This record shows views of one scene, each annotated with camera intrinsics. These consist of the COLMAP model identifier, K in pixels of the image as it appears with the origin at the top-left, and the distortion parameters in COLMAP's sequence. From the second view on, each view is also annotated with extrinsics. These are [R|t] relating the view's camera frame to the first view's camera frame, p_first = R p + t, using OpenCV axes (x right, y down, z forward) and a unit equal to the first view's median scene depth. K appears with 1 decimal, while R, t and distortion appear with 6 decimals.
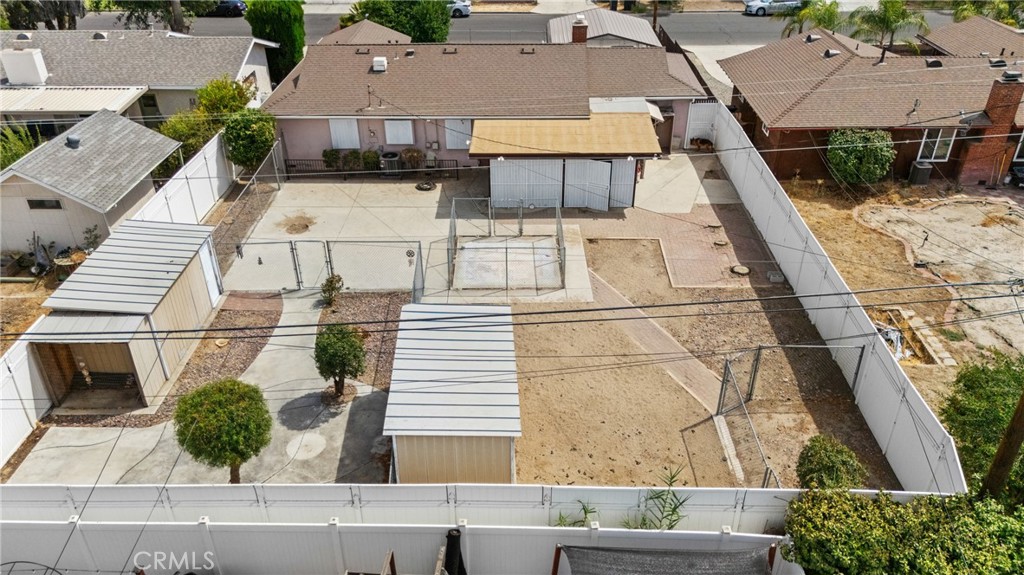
lens RADIAL K [[772.9, 0, 522.8], [0, 772.9, 293.1], [0, 0, 1]] dist [0.080519, -0.086658]
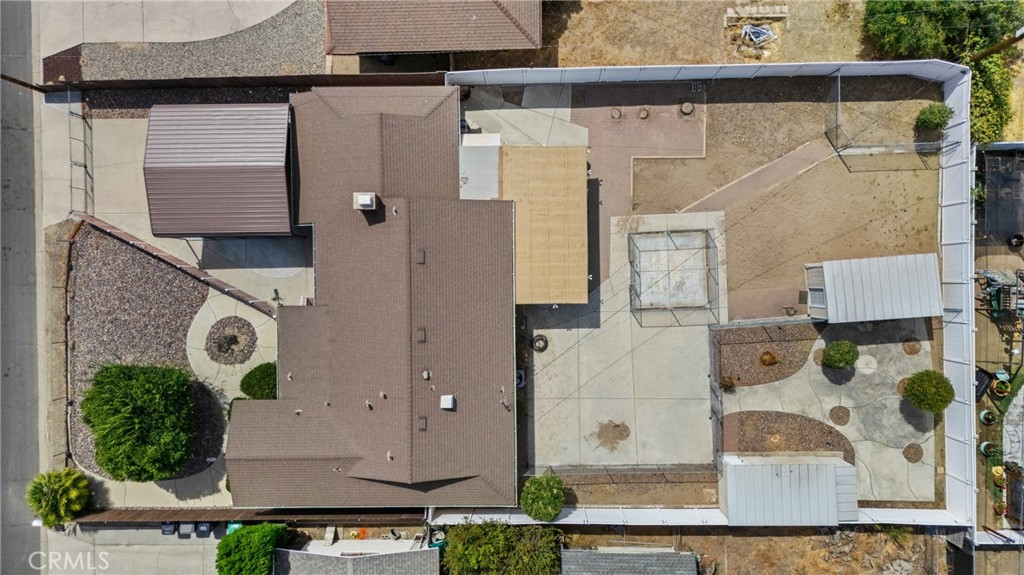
lens RADIAL K [[772.9, 0, 522.8], [0, 772.9, 293.1], [0, 0, 1]] dist [0.080519, -0.086658]
pose [[-0.023188, -0.999720, 0.004689, -0.055123], [0.534581, -0.008436, 0.845075, -1.225254], [-0.844799, 0.022103, 0.534627, 0.422862]]
